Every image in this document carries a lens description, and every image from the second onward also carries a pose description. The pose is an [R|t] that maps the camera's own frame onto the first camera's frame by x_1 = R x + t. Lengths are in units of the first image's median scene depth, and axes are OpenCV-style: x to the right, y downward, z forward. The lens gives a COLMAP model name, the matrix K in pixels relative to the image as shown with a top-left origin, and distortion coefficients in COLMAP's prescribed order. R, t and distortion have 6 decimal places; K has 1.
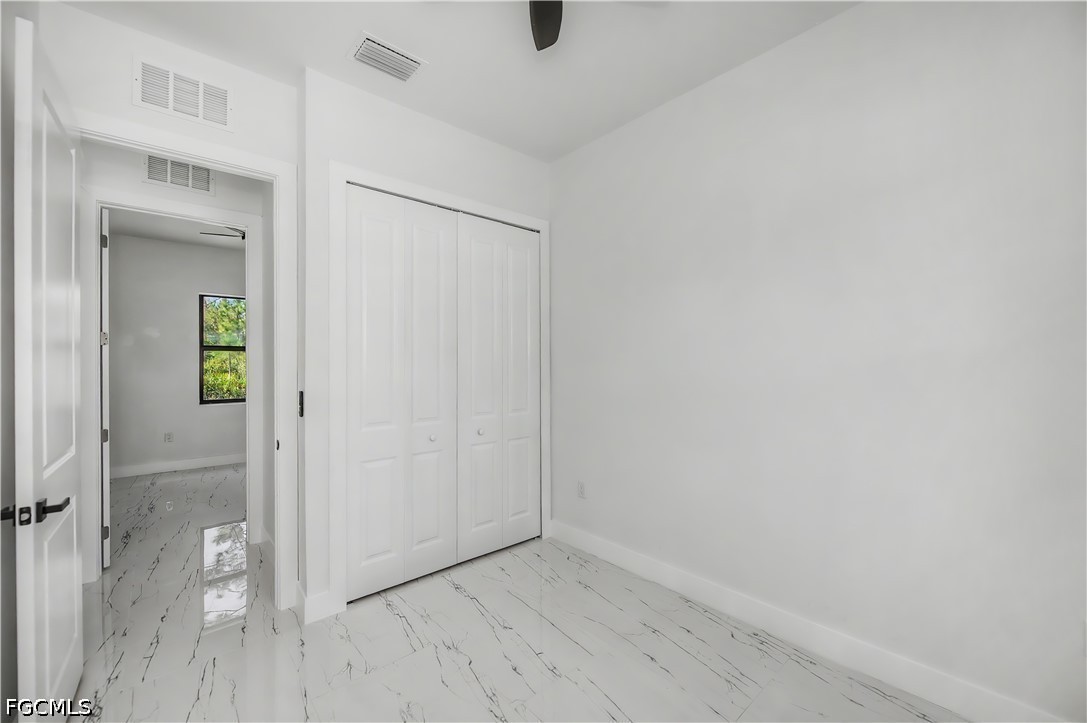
lens RADIAL K [[438.4, 0, 545.0], [0, 438.4, 358.9], [0, 0, 1]] dist [0.000648, -0.004102]
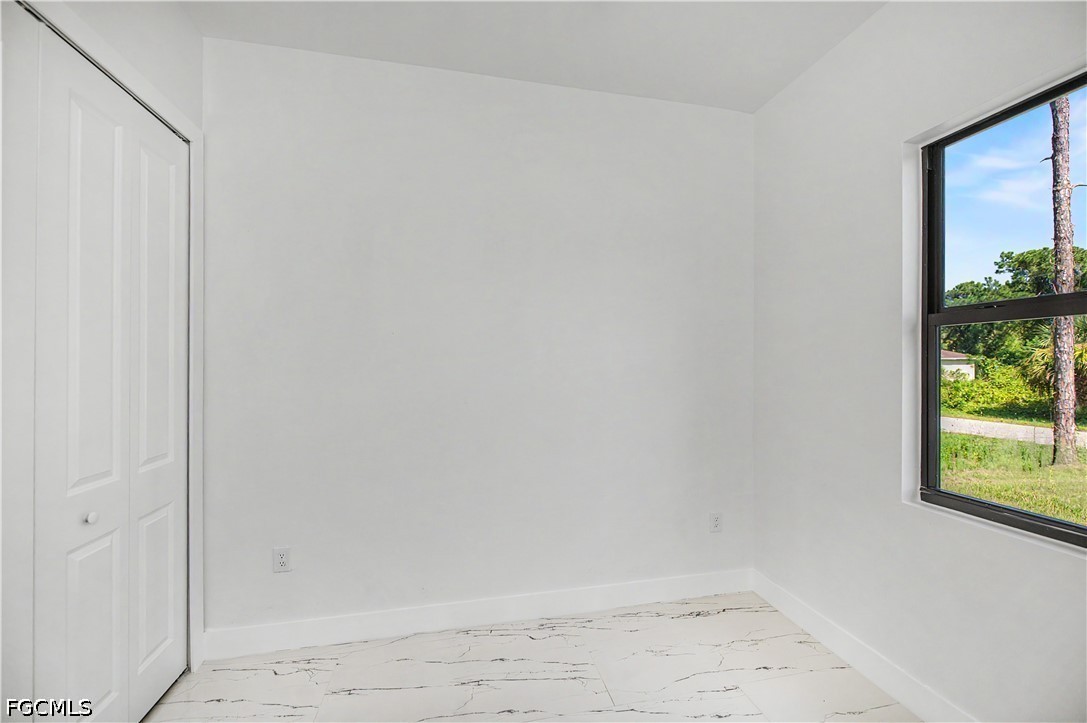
lens RADIAL K [[438.4, 0, 545.0], [0, 438.4, 358.9], [0, 0, 1]] dist [0.000648, -0.004102]
pose [[0.485398, 0.009817, 0.874238, -0.305720], [-0.006792, 0.999949, -0.007457, -0.003556], [-0.874267, -0.002318, 0.485440, 0.329314]]
